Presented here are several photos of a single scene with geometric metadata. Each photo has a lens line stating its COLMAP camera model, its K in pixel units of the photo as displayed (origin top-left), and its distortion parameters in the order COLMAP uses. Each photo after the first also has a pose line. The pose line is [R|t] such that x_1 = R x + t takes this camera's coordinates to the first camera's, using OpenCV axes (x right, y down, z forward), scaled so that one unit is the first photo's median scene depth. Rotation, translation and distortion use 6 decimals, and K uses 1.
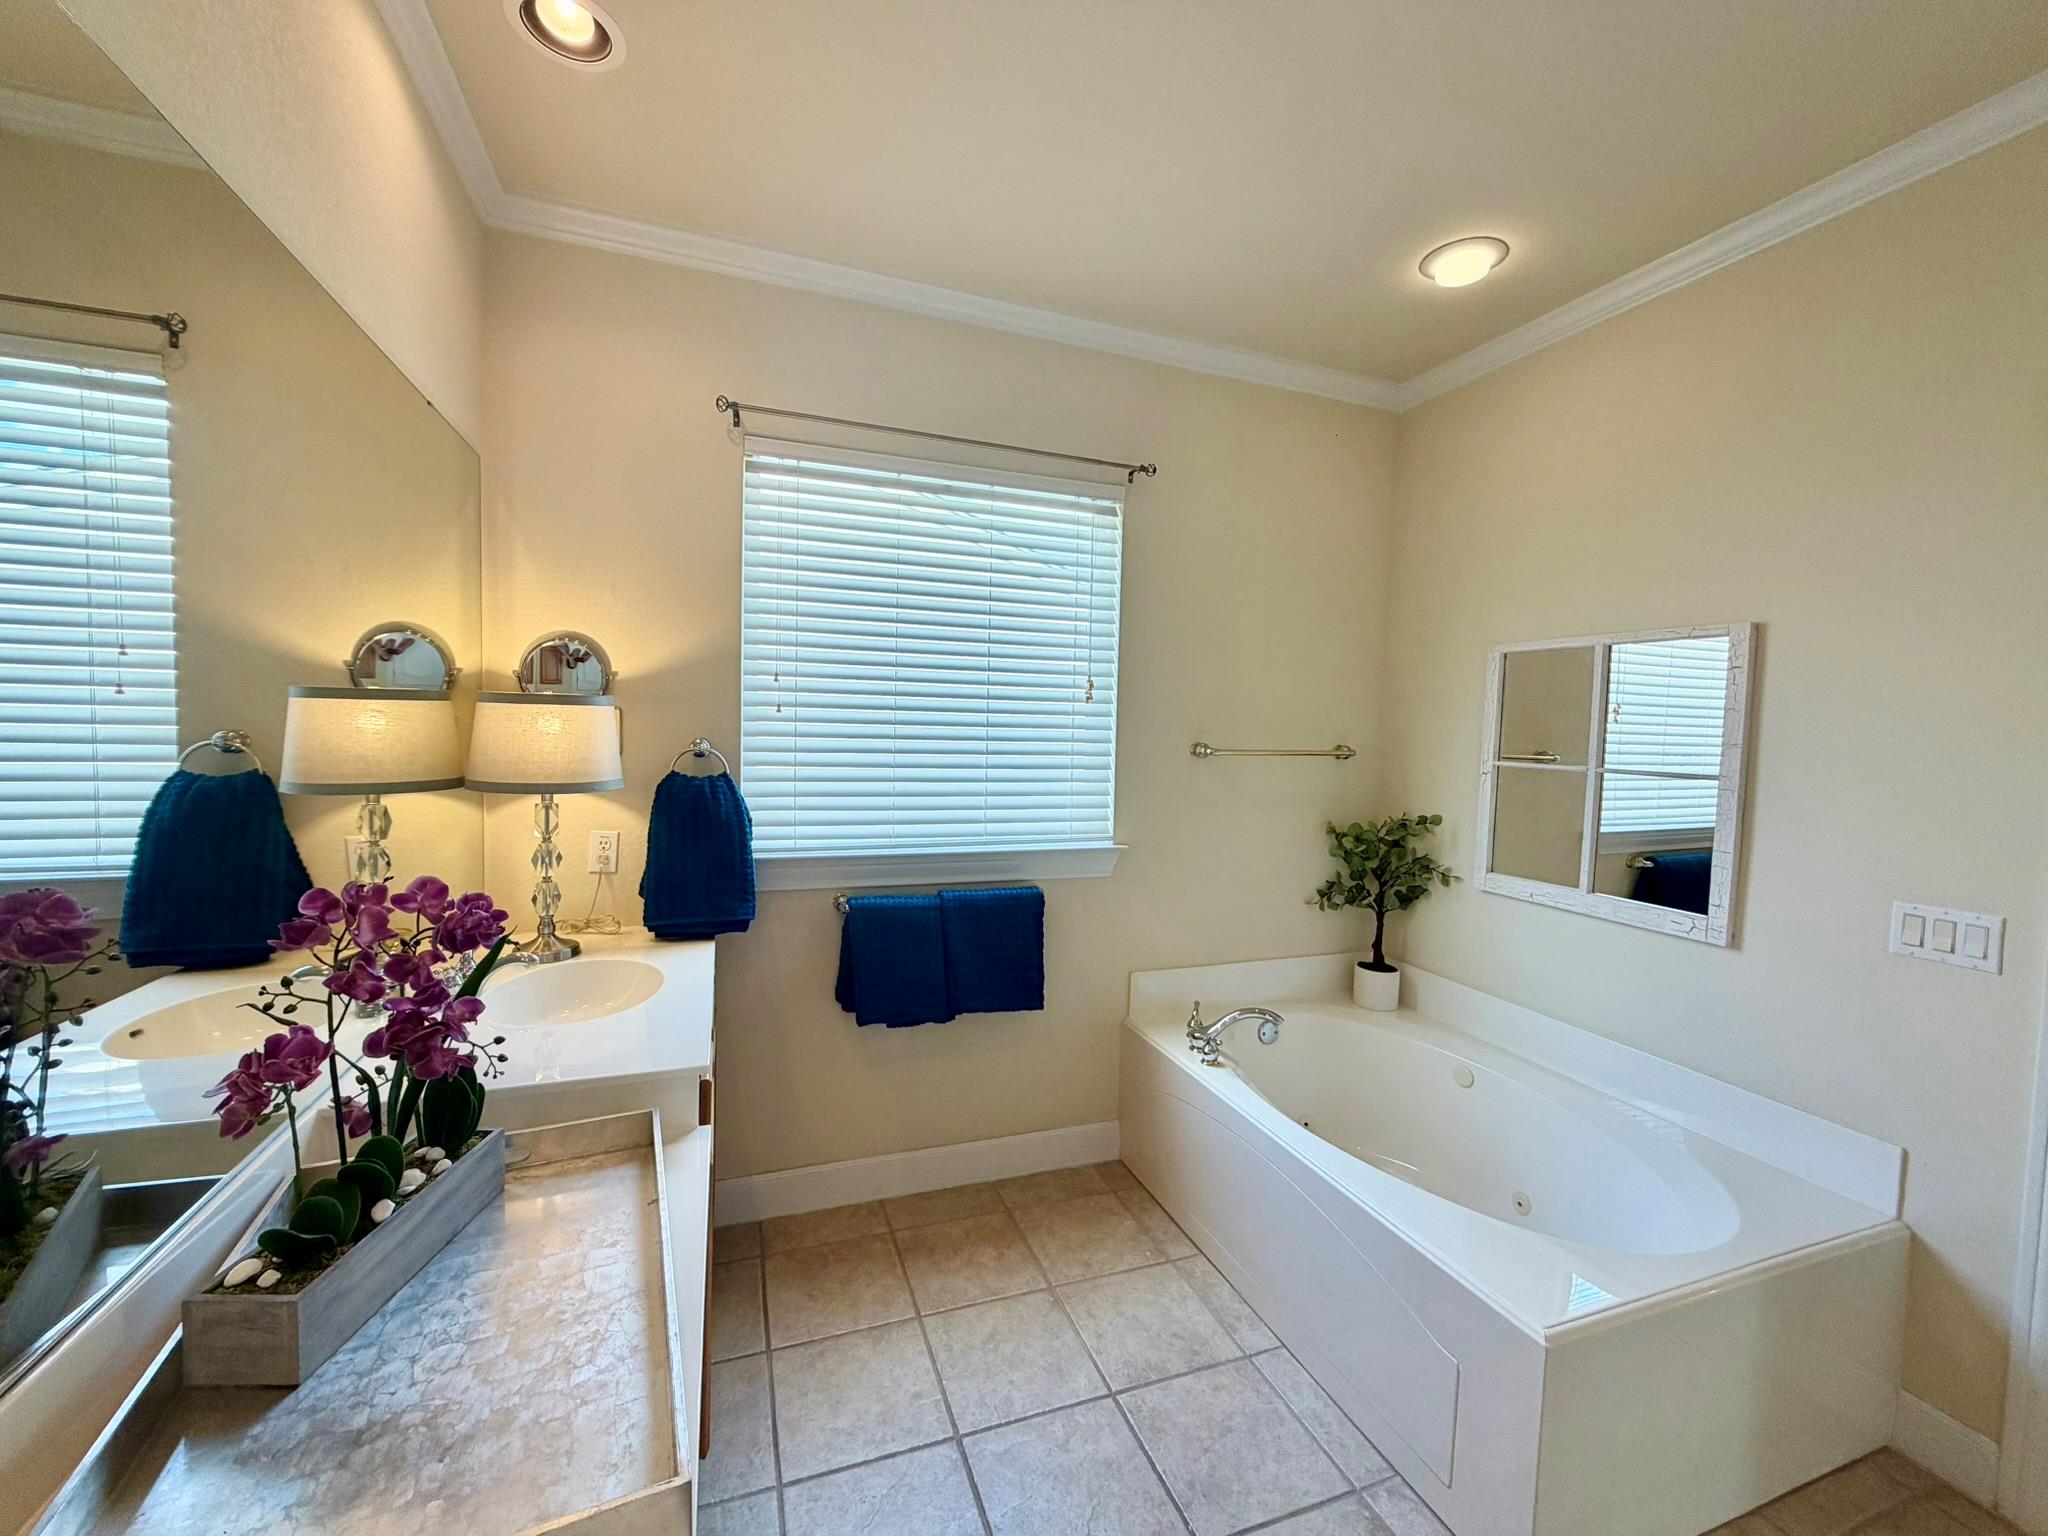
lens RADIAL K [[816.4, 0, 1021.0], [0, 816.4, 769.6], [0, 0, 1]] dist [-0.002411, -0.000260]
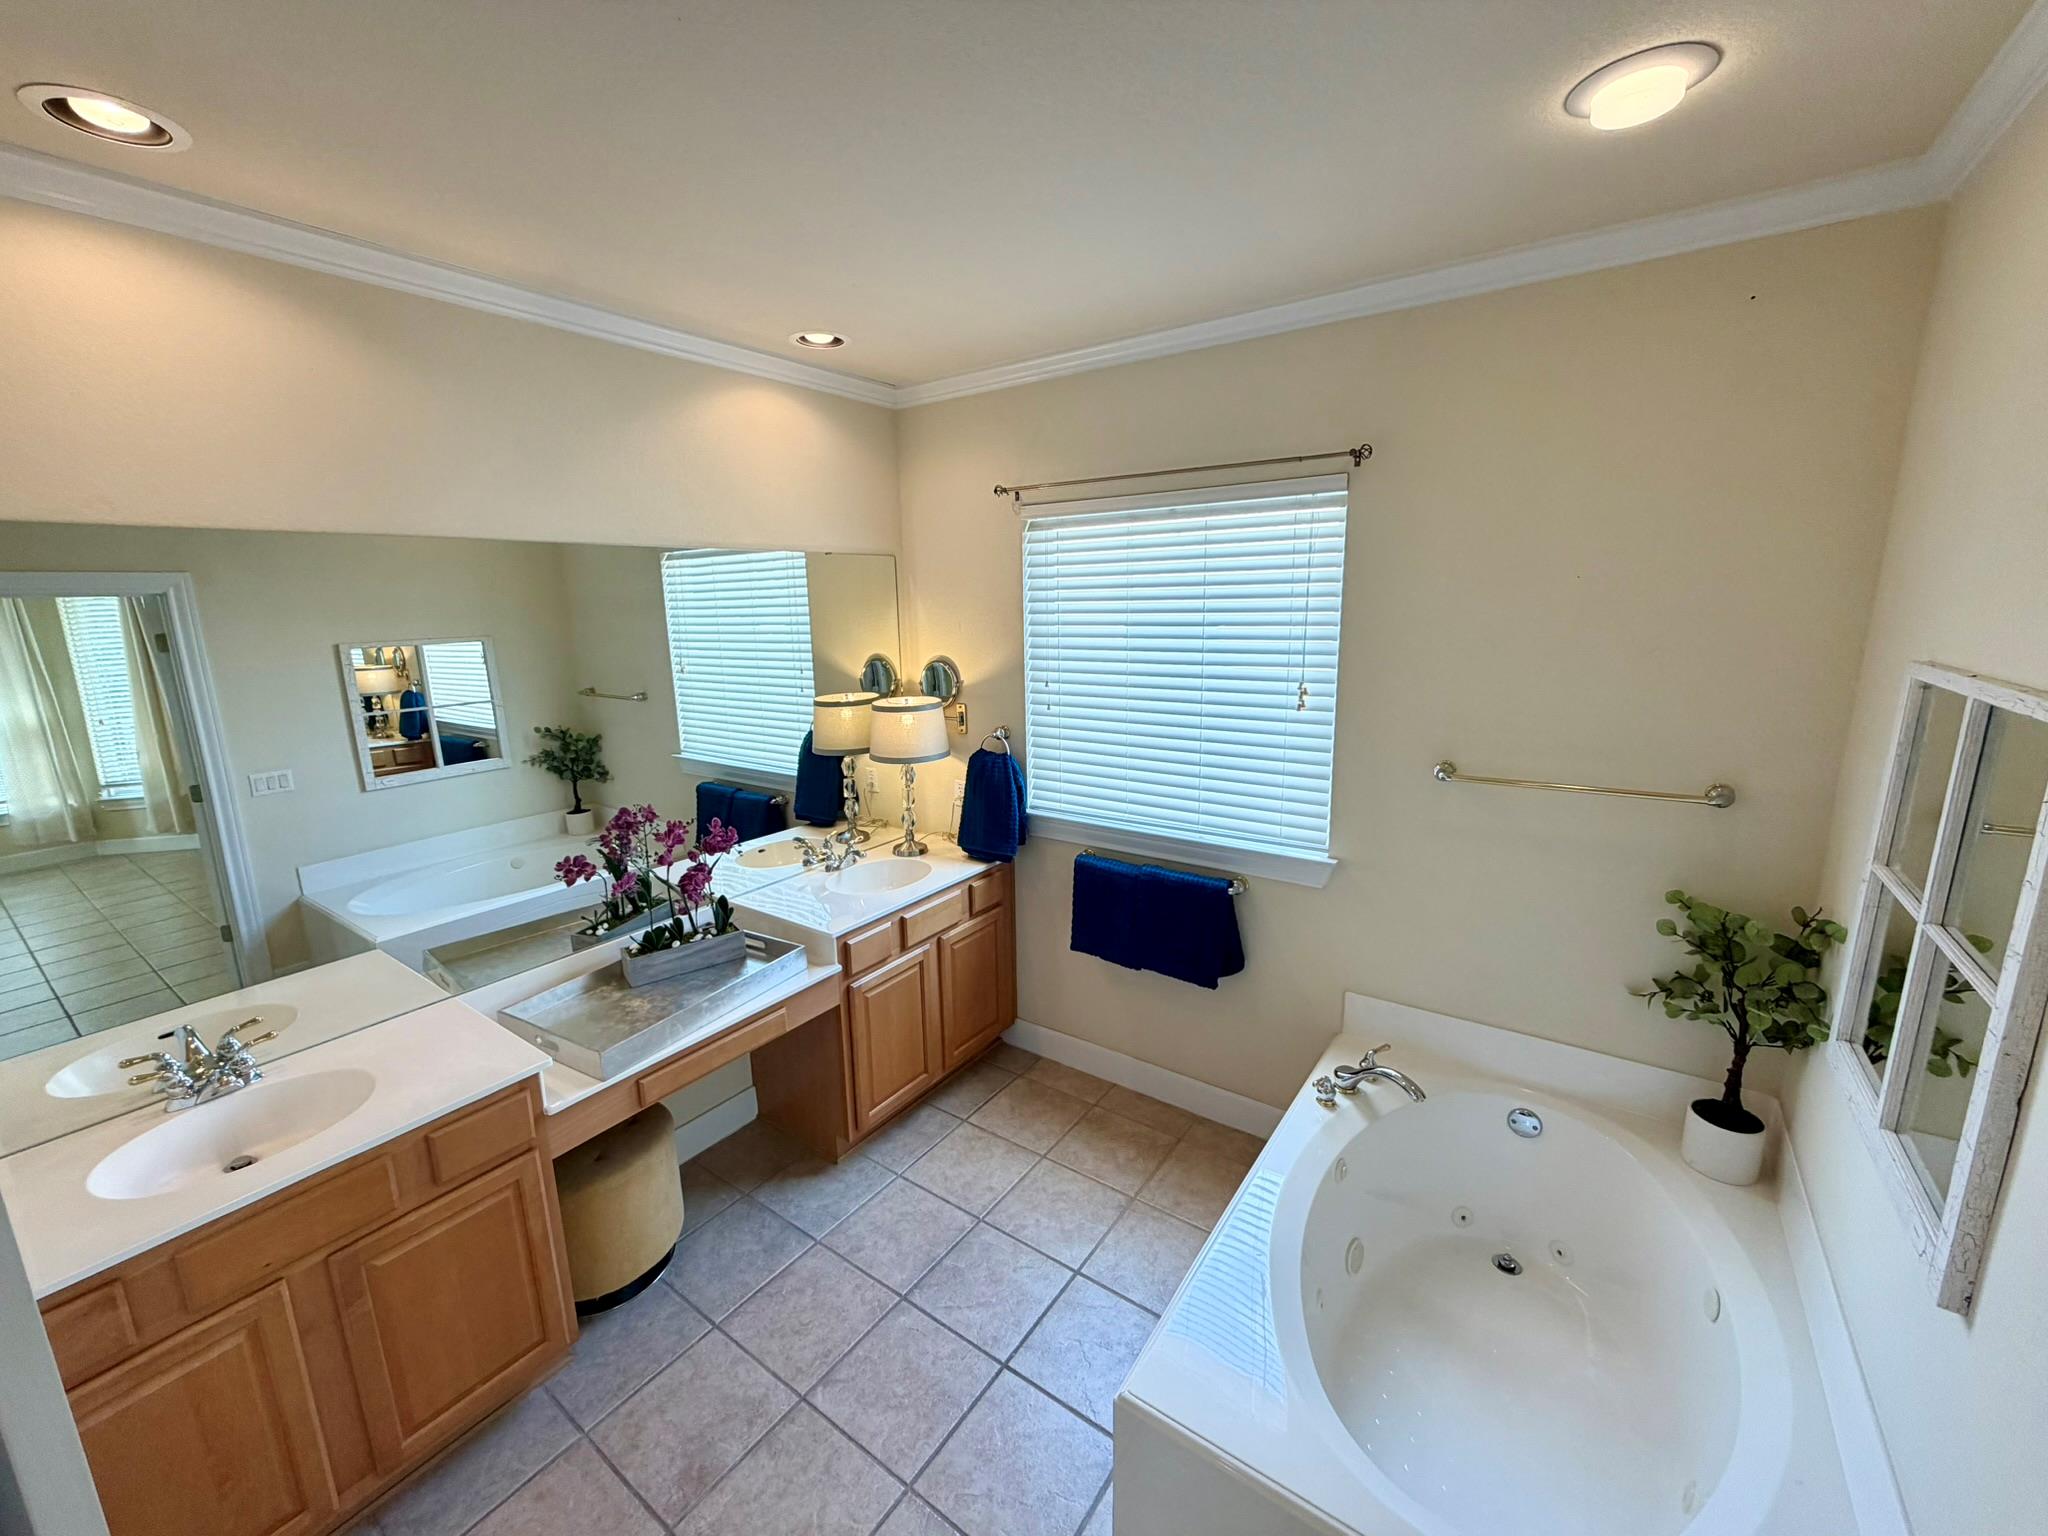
lens RADIAL K [[816.4, 0, 1013.2], [0, 816.4, 769.4], [0, 0, 1]] dist [-0.002411, -0.000260]
pose [[0.559166, 0.133166, -0.818291, 0.795737], [-0.008471, 0.987882, 0.154976, -0.182750], [0.829012, -0.079726, 0.553518, 0.198066]]
